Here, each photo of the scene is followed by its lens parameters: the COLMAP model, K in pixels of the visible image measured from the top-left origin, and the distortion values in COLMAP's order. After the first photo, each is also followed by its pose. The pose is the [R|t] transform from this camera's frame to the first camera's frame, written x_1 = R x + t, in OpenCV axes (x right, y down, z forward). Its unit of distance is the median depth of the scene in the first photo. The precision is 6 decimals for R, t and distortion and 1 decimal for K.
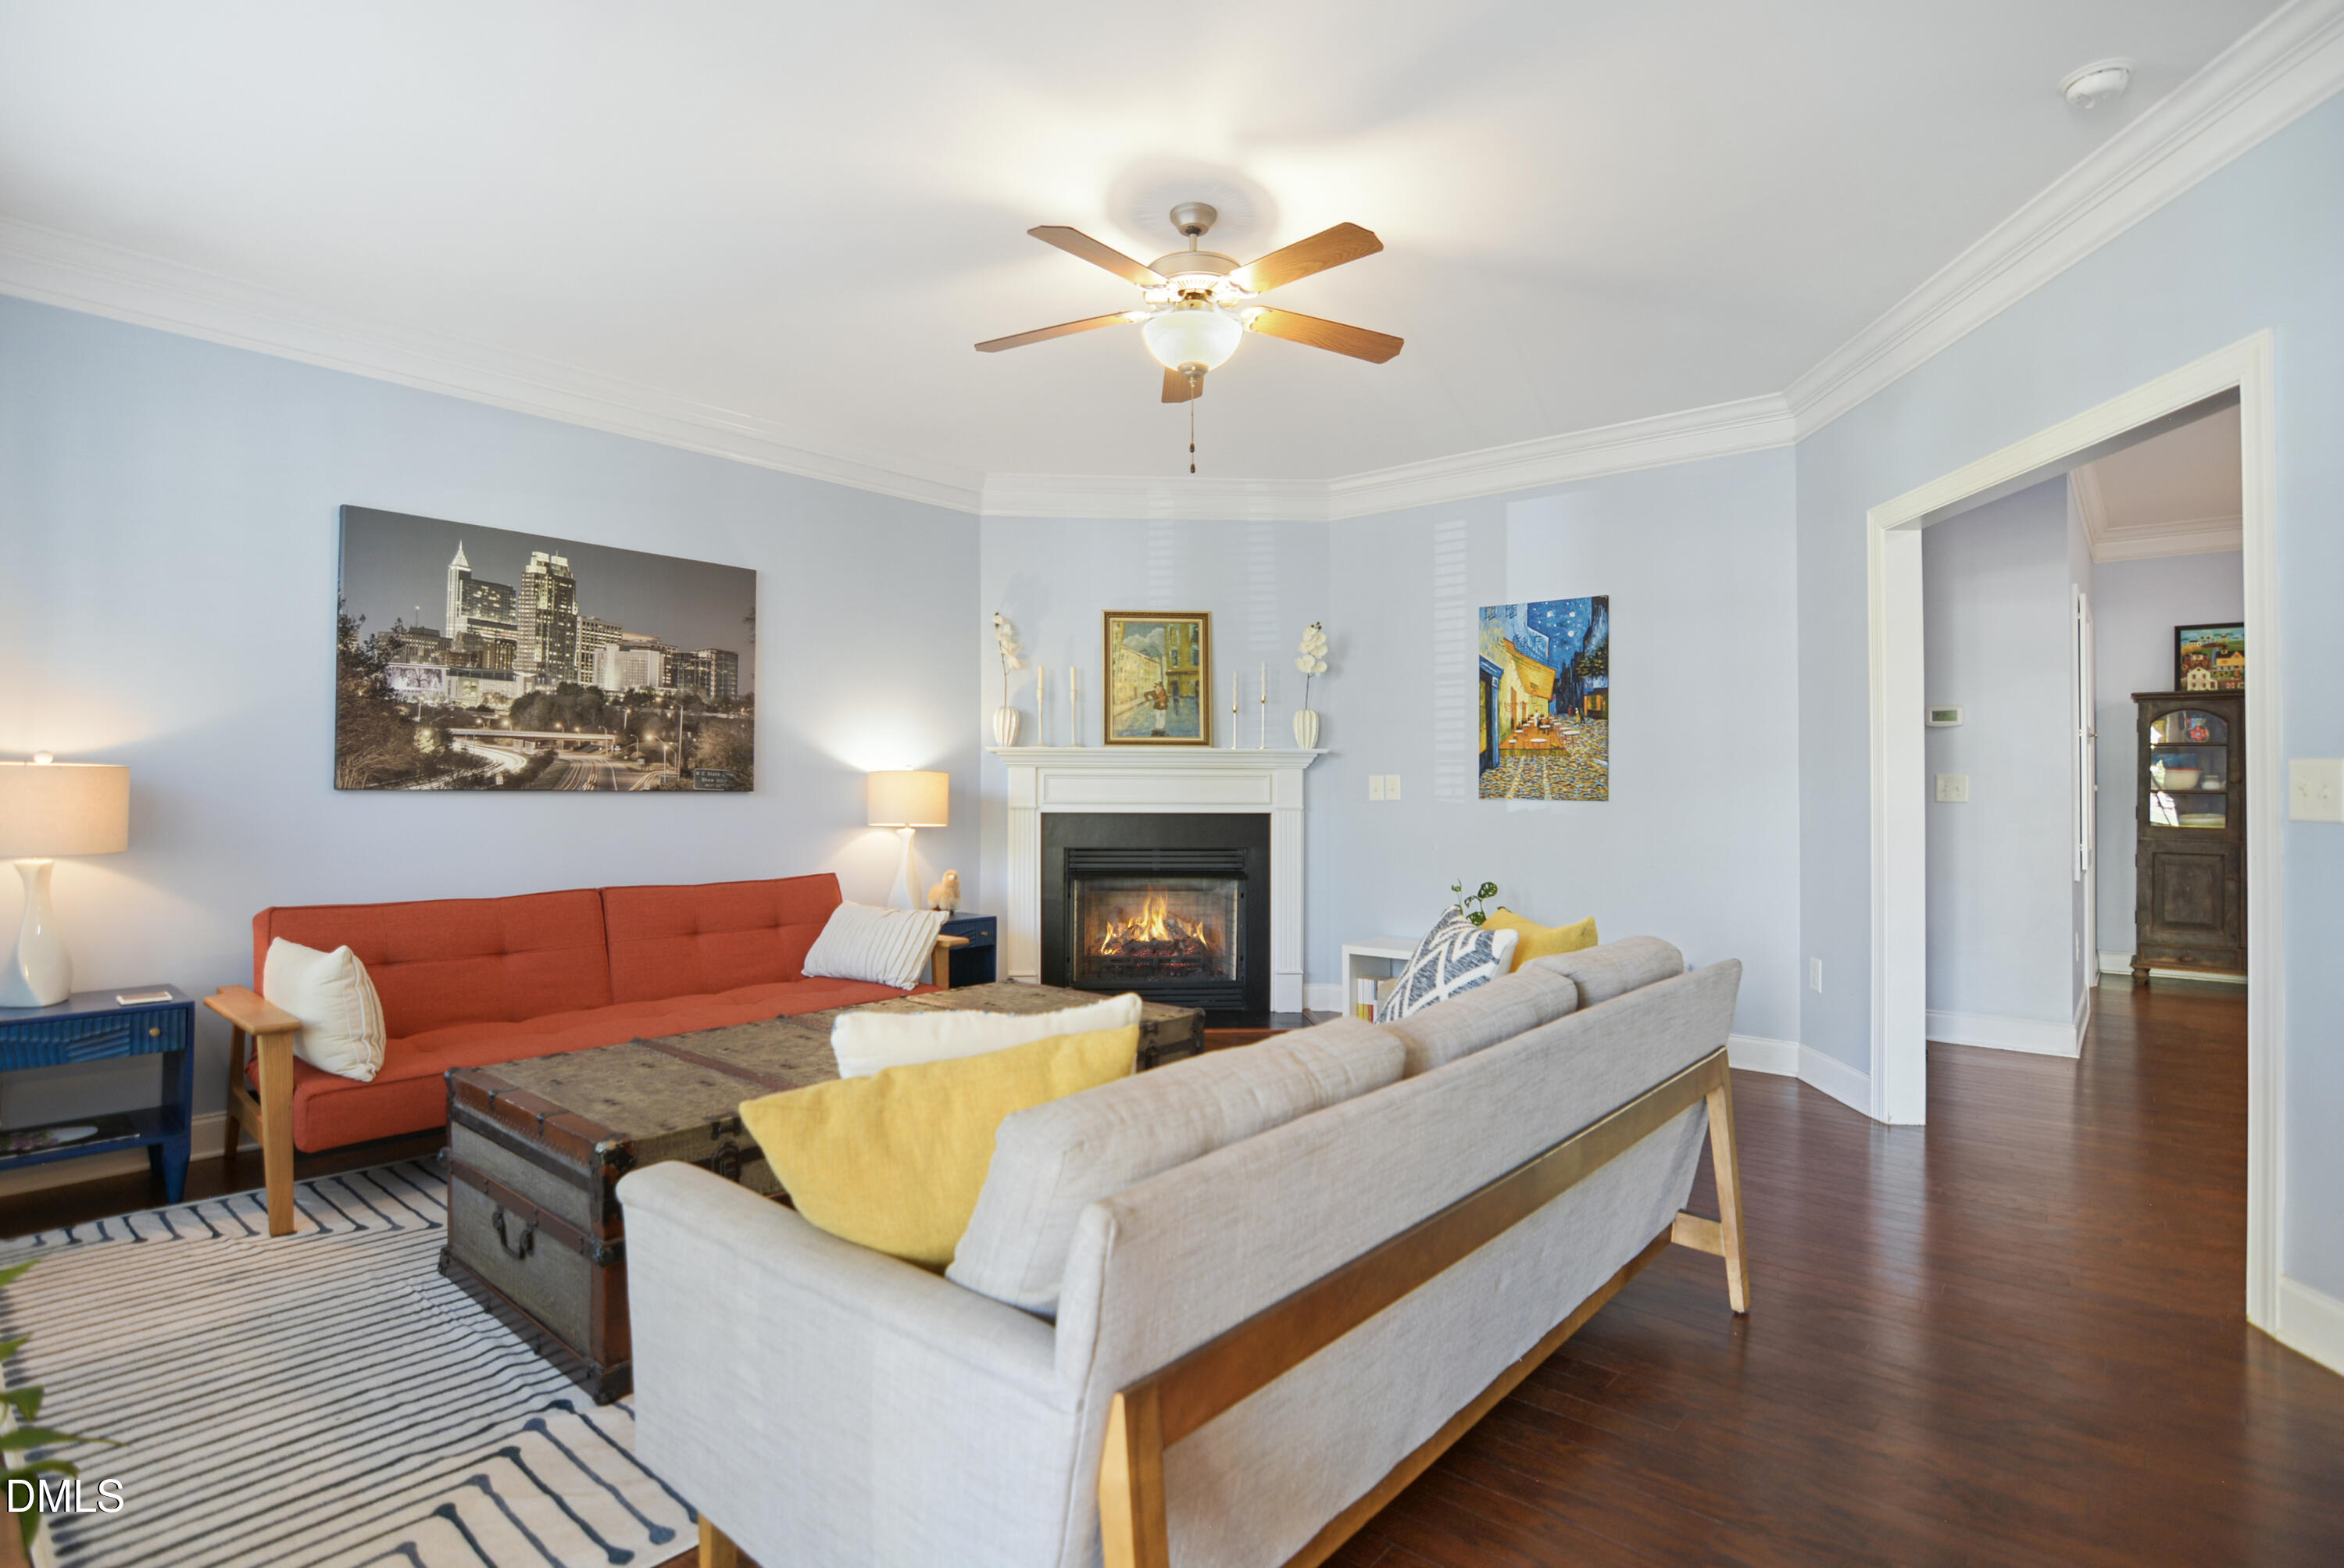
lens RADIAL K [[1141.6, 0, 1163.4], [0, 1141.6, 778.3], [0, 0, 1]] dist [-0.028162, 0.007197]
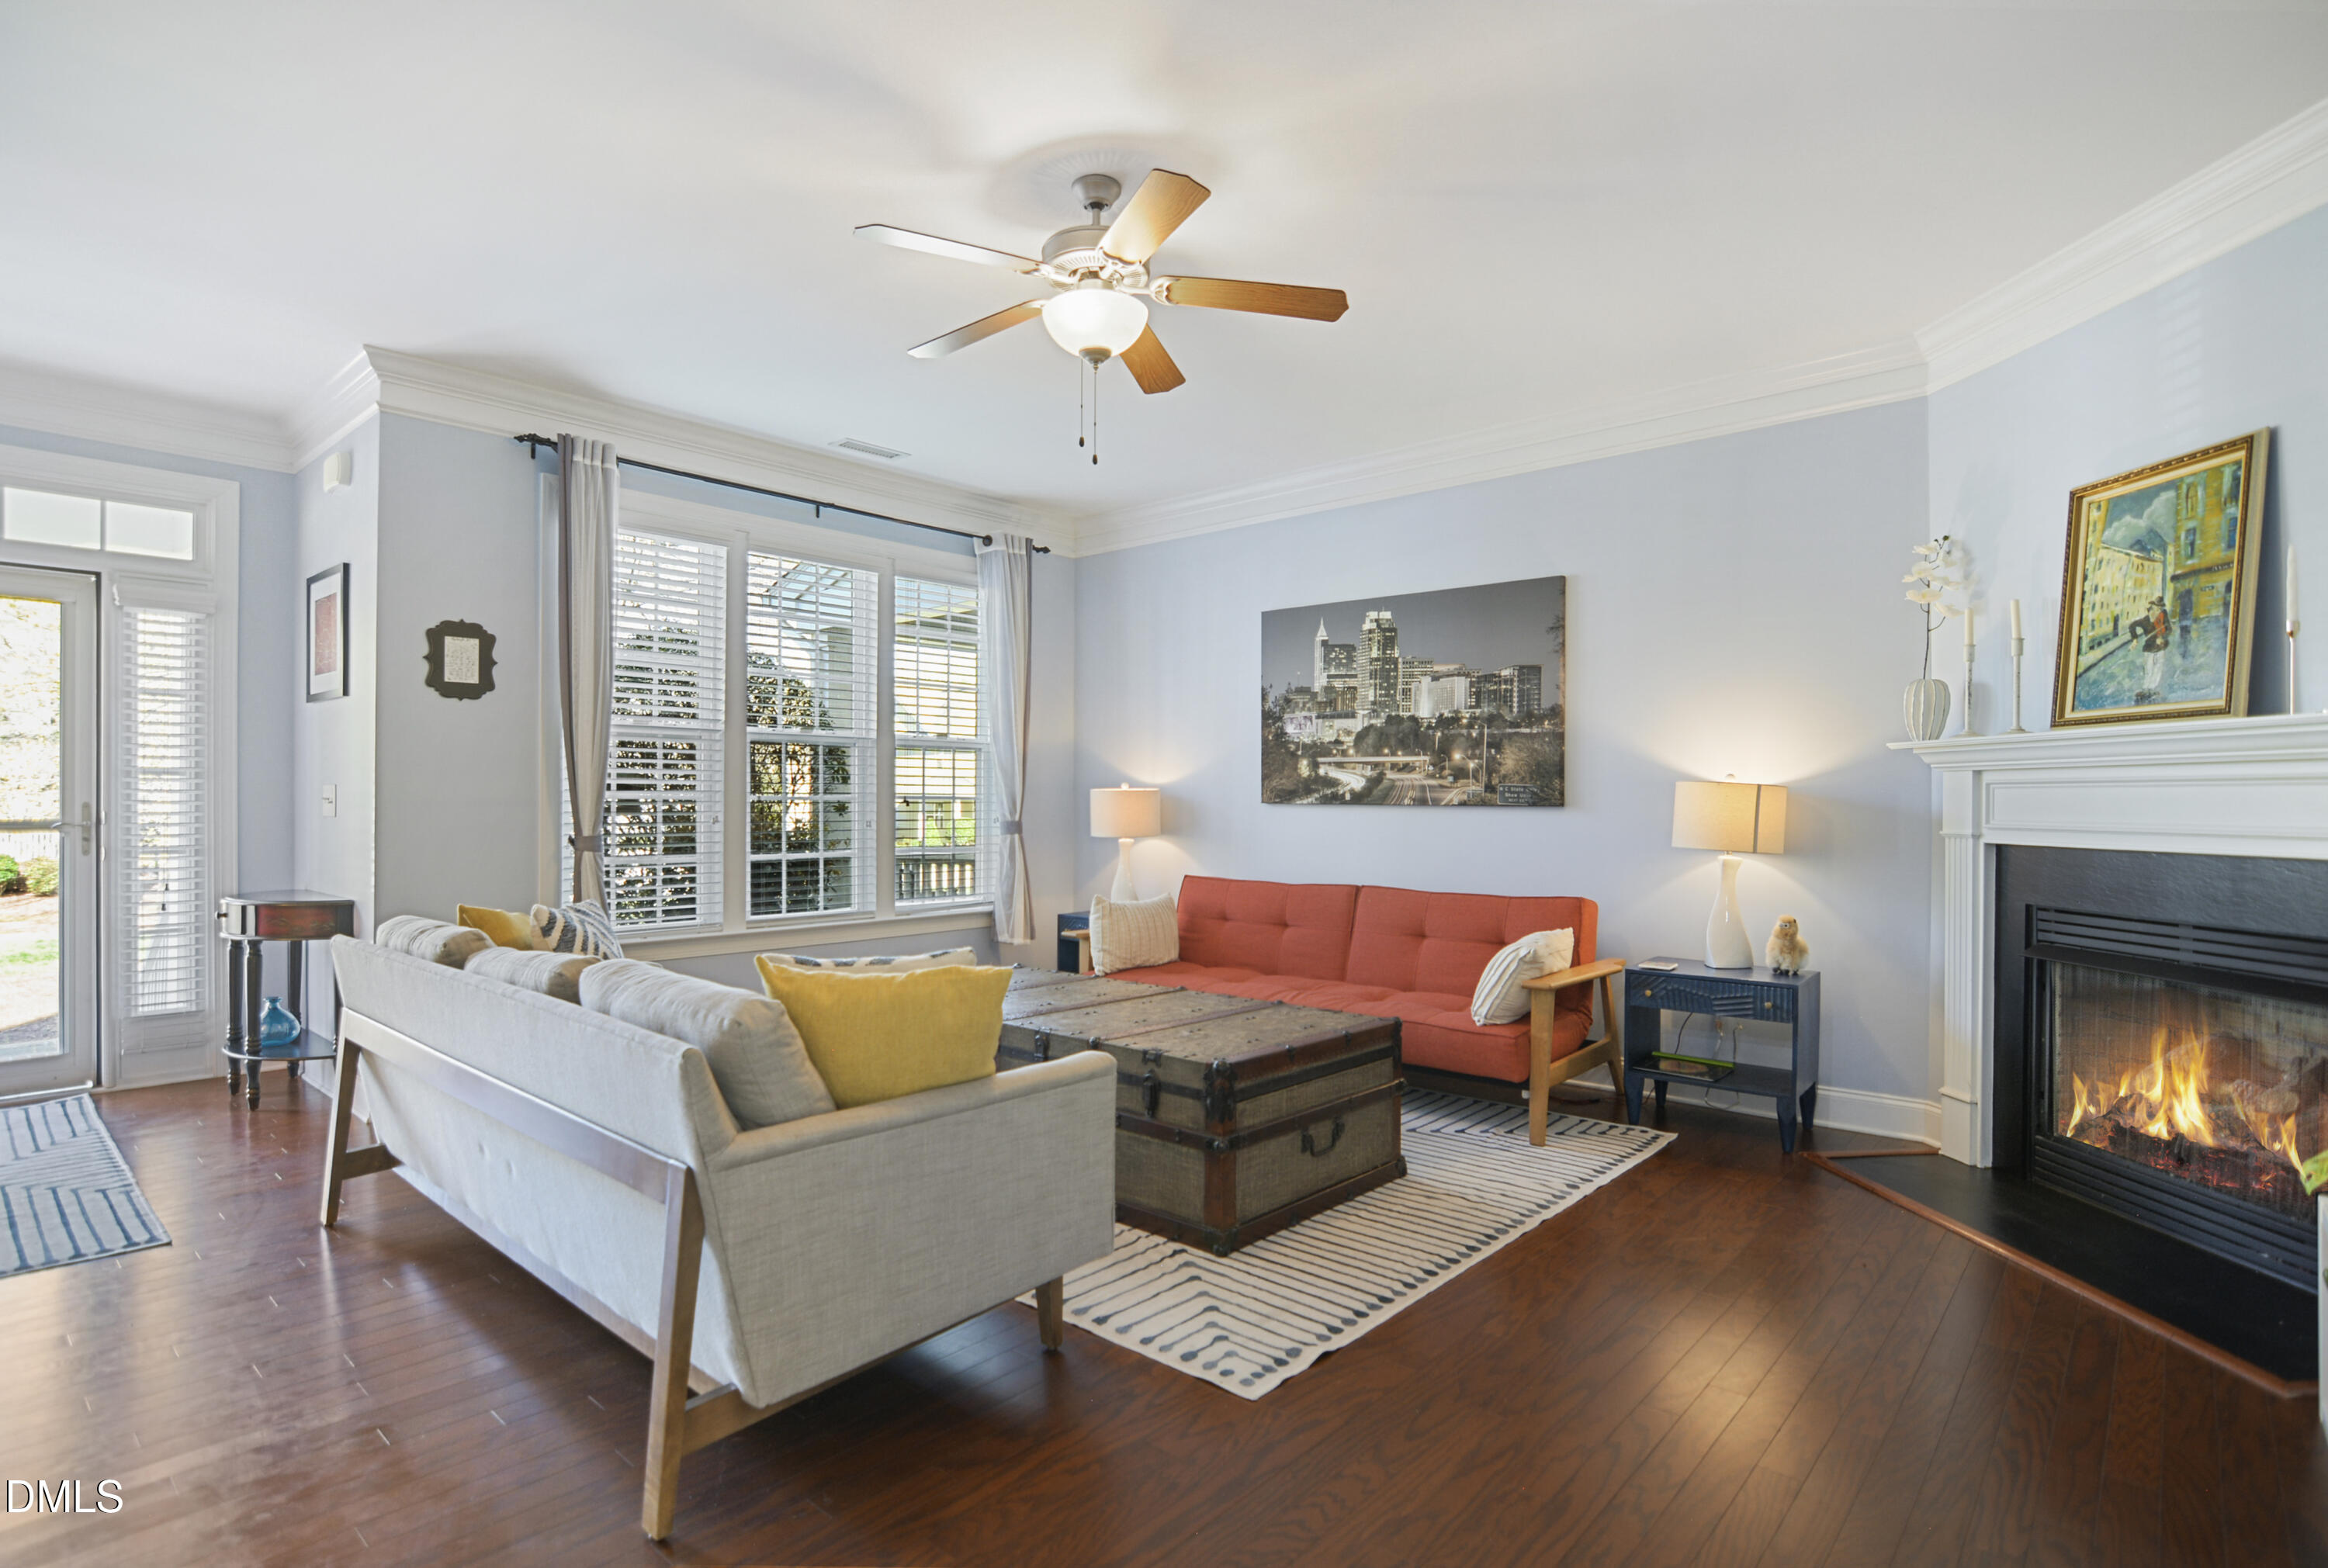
lens RADIAL K [[1133.8, 0, 1159.9], [0, 1133.8, 798.6], [0, 0, 1]] dist [-0.028162, 0.007197]
pose [[0.010168, -0.002232, -0.999946, 0.665521], [0.006660, 0.999975, -0.002165, 0.005353], [0.999926, -0.006638, 0.010182, 0.736389]]
